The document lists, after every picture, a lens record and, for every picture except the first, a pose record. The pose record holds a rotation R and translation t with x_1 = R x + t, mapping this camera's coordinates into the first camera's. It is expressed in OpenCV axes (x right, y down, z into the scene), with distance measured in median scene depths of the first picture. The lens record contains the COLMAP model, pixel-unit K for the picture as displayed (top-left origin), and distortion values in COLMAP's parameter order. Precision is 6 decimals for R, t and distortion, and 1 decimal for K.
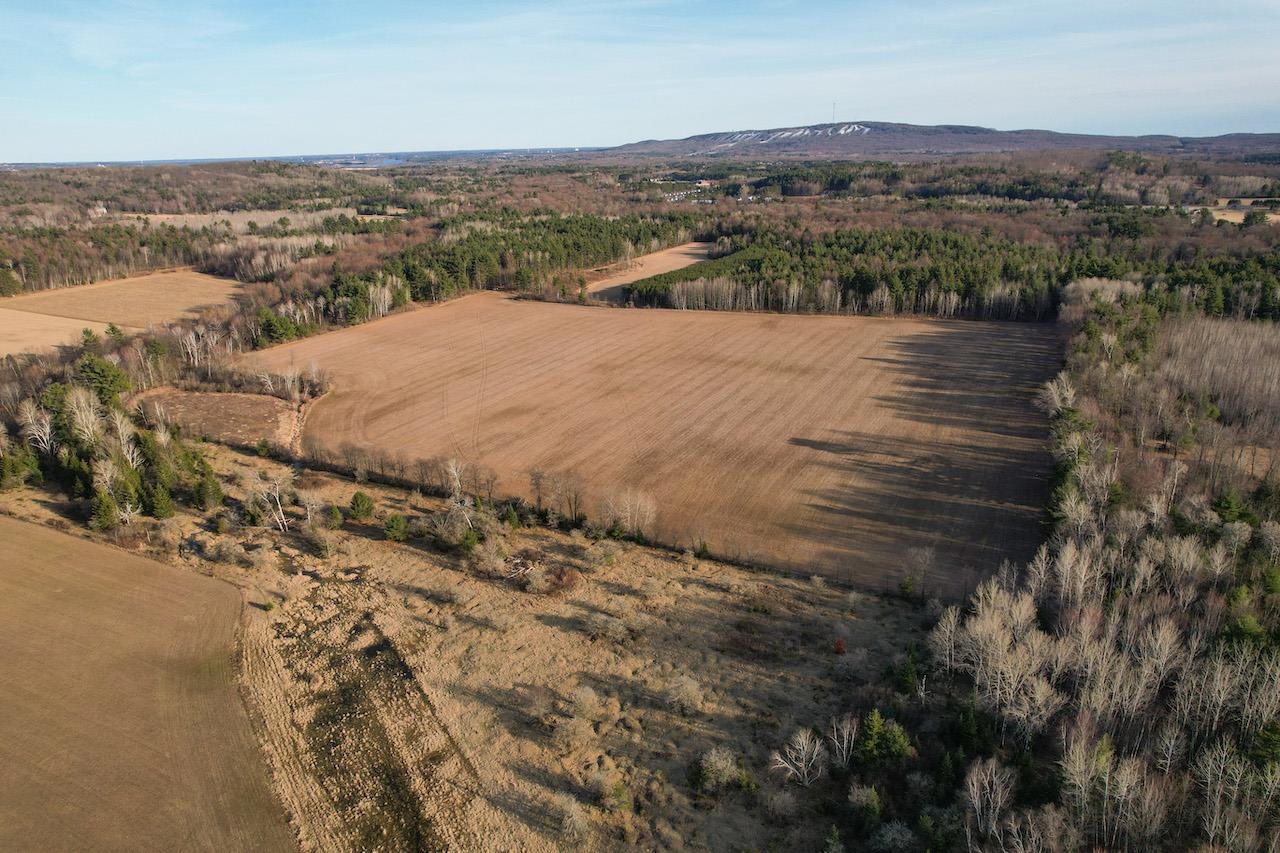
lens RADIAL K [[825.9, 0, 629.6], [0, 825.9, 431.2], [0, 0, 1]] dist [-0.078092, 0.074020]
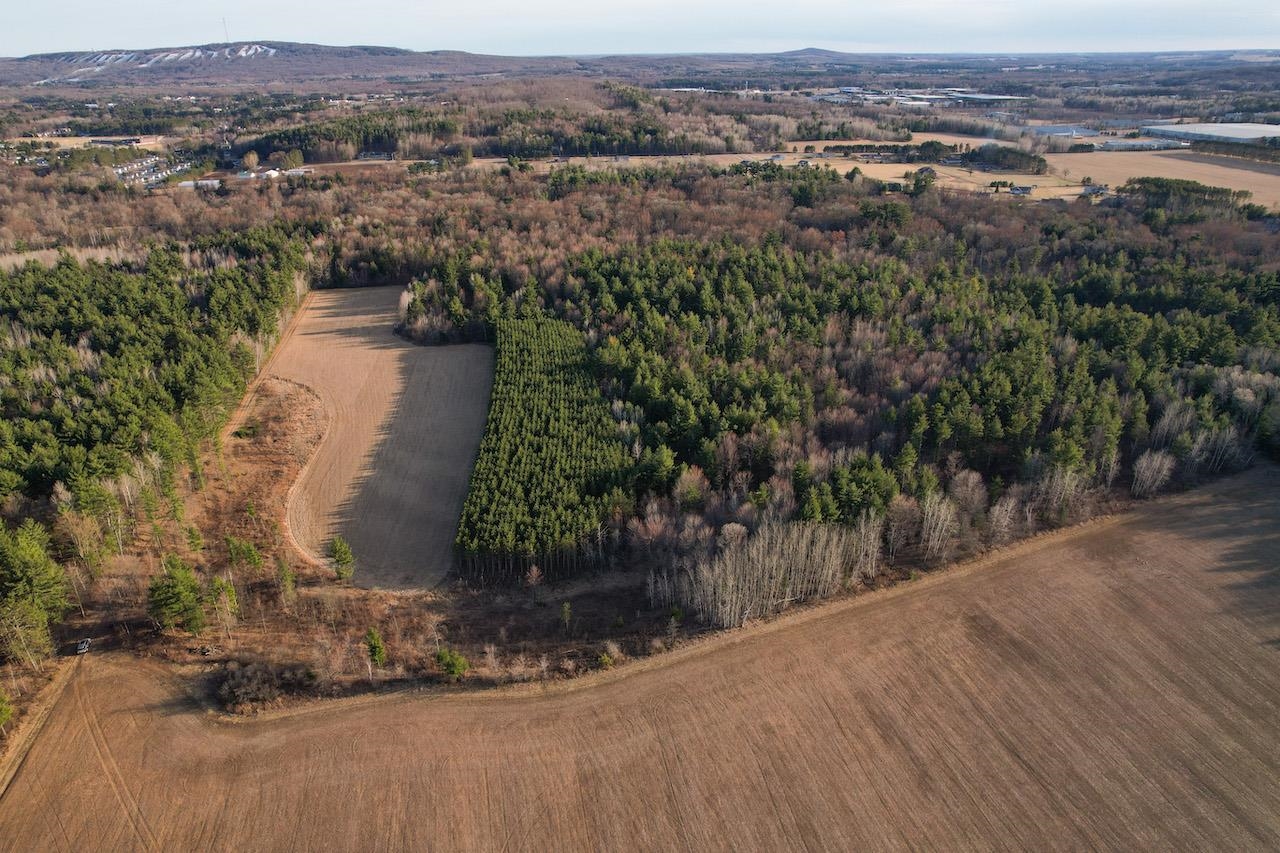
lens RADIAL K [[825.9, 0, 634.5], [0, 825.9, 421.5], [0, 0, 1]] dist [-0.078092, 0.074020]
pose [[0.772822, -0.250255, 0.583197, -0.244820], [0.203393, 0.968162, 0.145921, -0.411963], [-0.601147, 0.005847, 0.799117, 0.914505]]
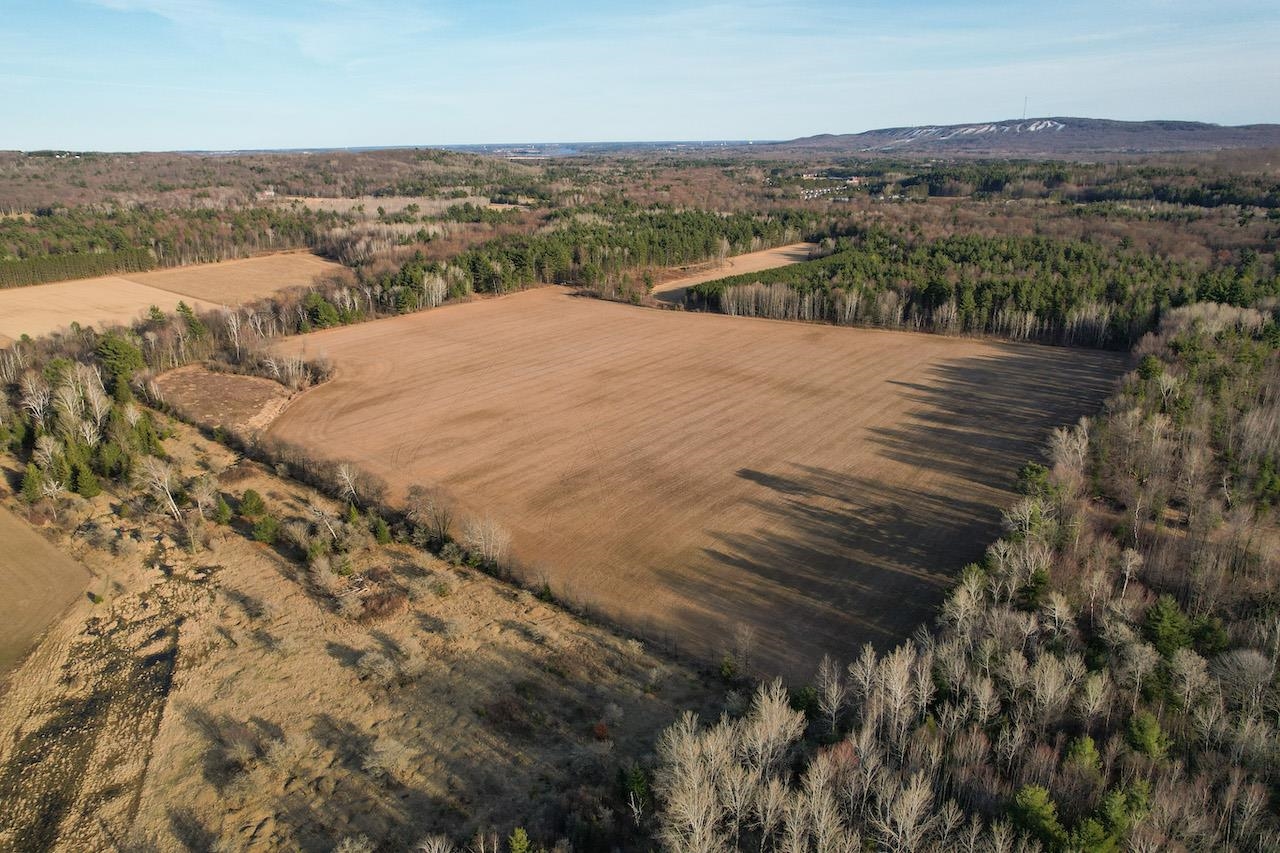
lens RADIAL K [[825.9, 0, 627.9], [0, 825.9, 421.6], [0, 0, 1]] dist [-0.078092, 0.074020]
pose [[0.978134, 0.075875, -0.193639, 0.181029], [-0.076356, 0.997068, 0.004993, -0.028438], [0.193450, 0.009902, 0.981060, 0.068893]]
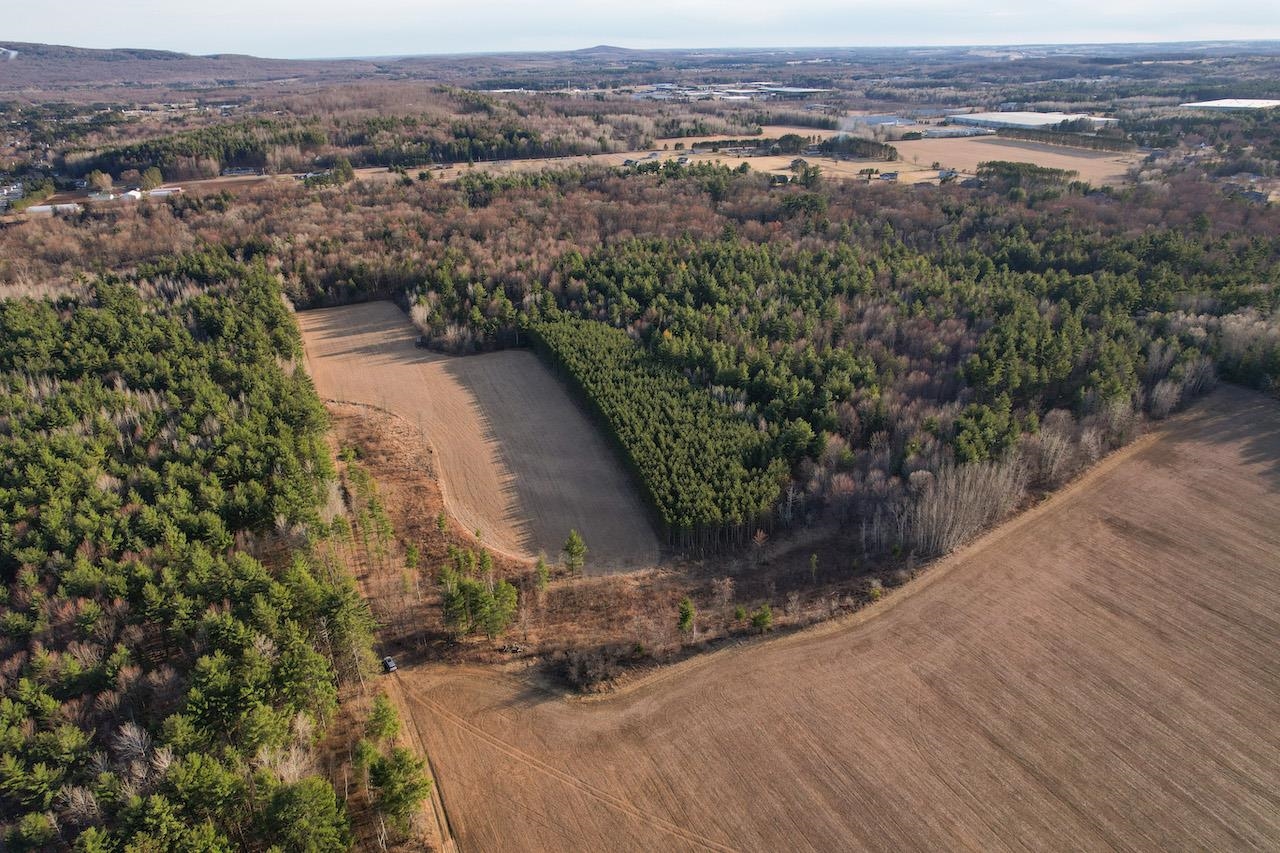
lens RADIAL K [[825.9, 0, 633.1], [0, 825.9, 419.6], [0, 0, 1]] dist [-0.078092, 0.074020]
pose [[0.598694, -0.324057, 0.732498, -0.497782], [0.268802, 0.942756, 0.197374, -0.482400], [-0.754527, 0.078730, 0.651529, 1.063282]]
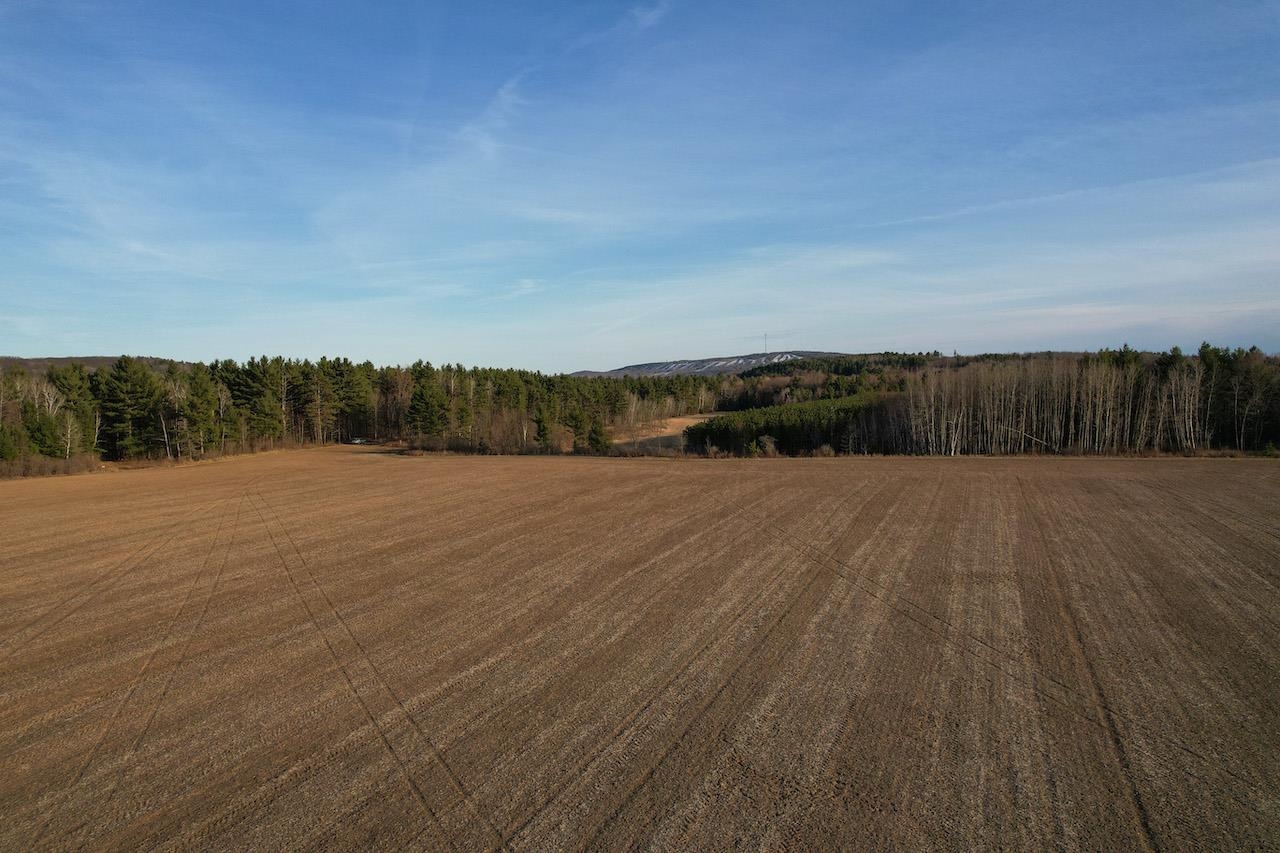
lens RADIAL K [[825.9, 0, 631.1], [0, 825.9, 424.7], [0, 0, 1]] dist [-0.078092, 0.074020]
pose [[0.996108, -0.001211, 0.088129, -0.102490], [0.026290, 0.958469, -0.283984, -0.097832], [-0.084125, 0.285196, 0.954770, 0.930988]]
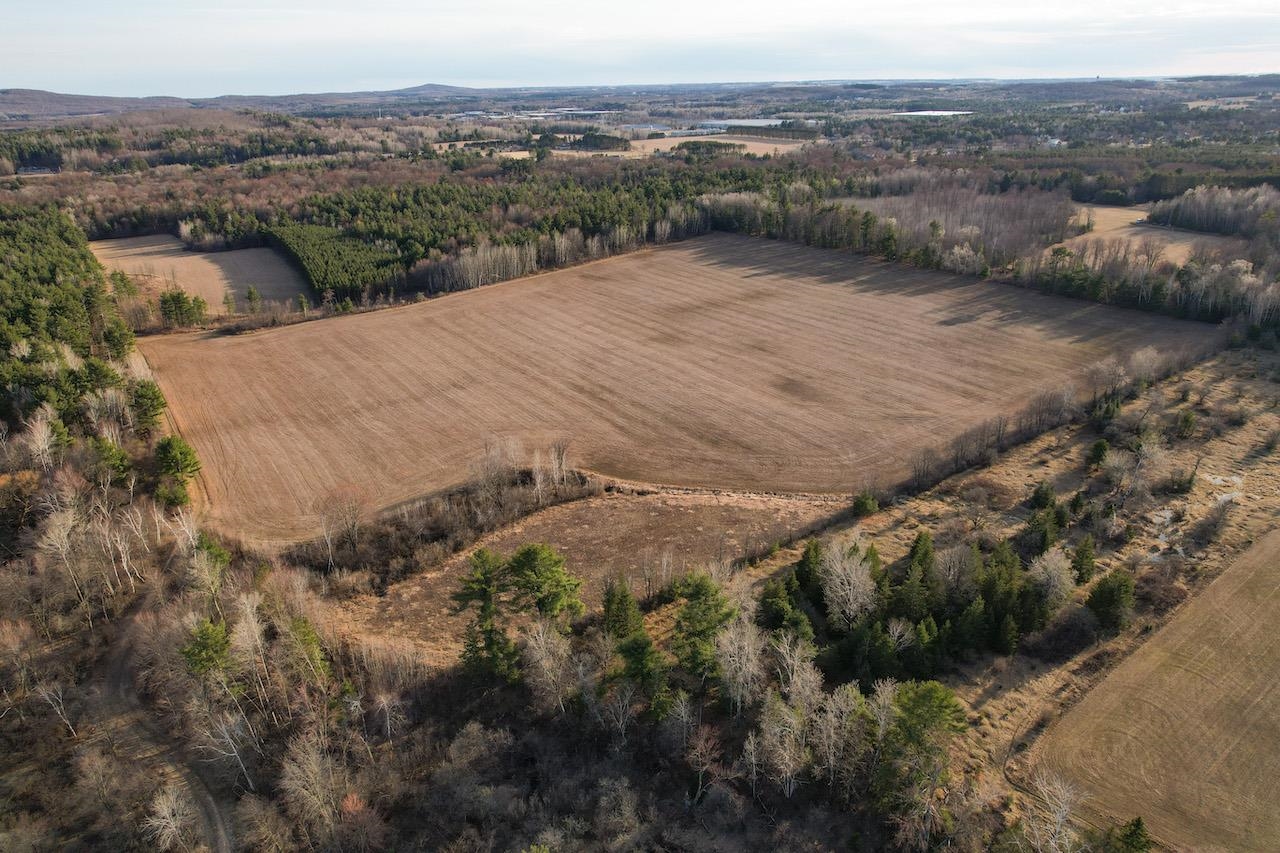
lens RADIAL K [[825.9, 0, 636.0], [0, 825.9, 422.1], [0, 0, 1]] dist [-0.078092, 0.074020]
pose [[0.441083, -0.332710, 0.833517, -0.814615], [0.307331, 0.928587, 0.208024, -0.188255], [-0.843204, 0.164410, 0.511836, 0.575025]]
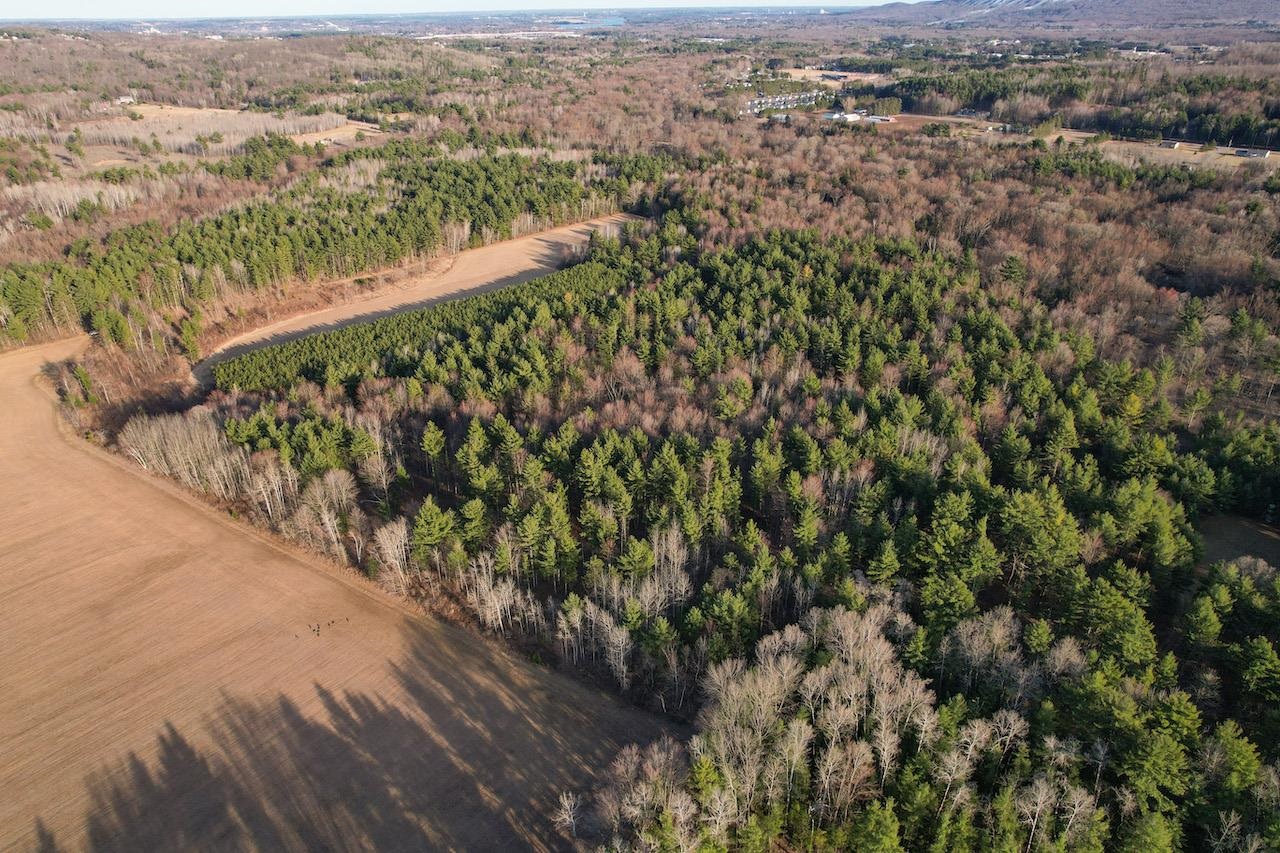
lens RADIAL K [[825.9, 0, 632.2], [0, 825.9, 428.5], [0, 0, 1]] dist [-0.078092, 0.074020]
pose [[0.957787, 0.139712, -0.251248, 0.655262], [-0.101022, 0.981796, 0.160844, -0.379926], [0.269146, -0.128673, 0.954465, 0.750790]]
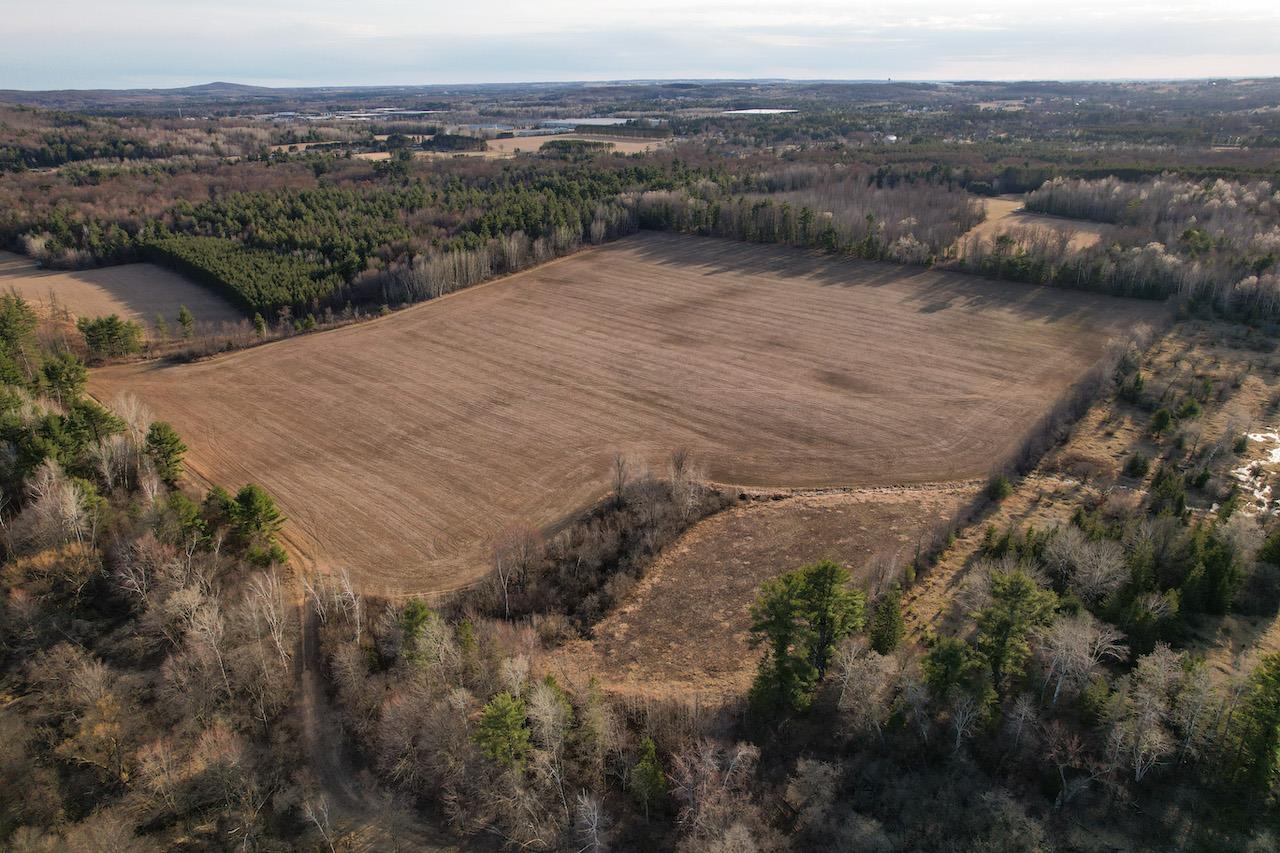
lens RADIAL K [[825.9, 0, 636.4], [0, 825.9, 419.9], [0, 0, 1]] dist [-0.078092, 0.074020]
pose [[0.231627, -0.356762, 0.905025, -0.860645], [0.326853, 0.904782, 0.273013, -0.253372], [-0.916251, 0.232573, 0.326180, 0.764218]]
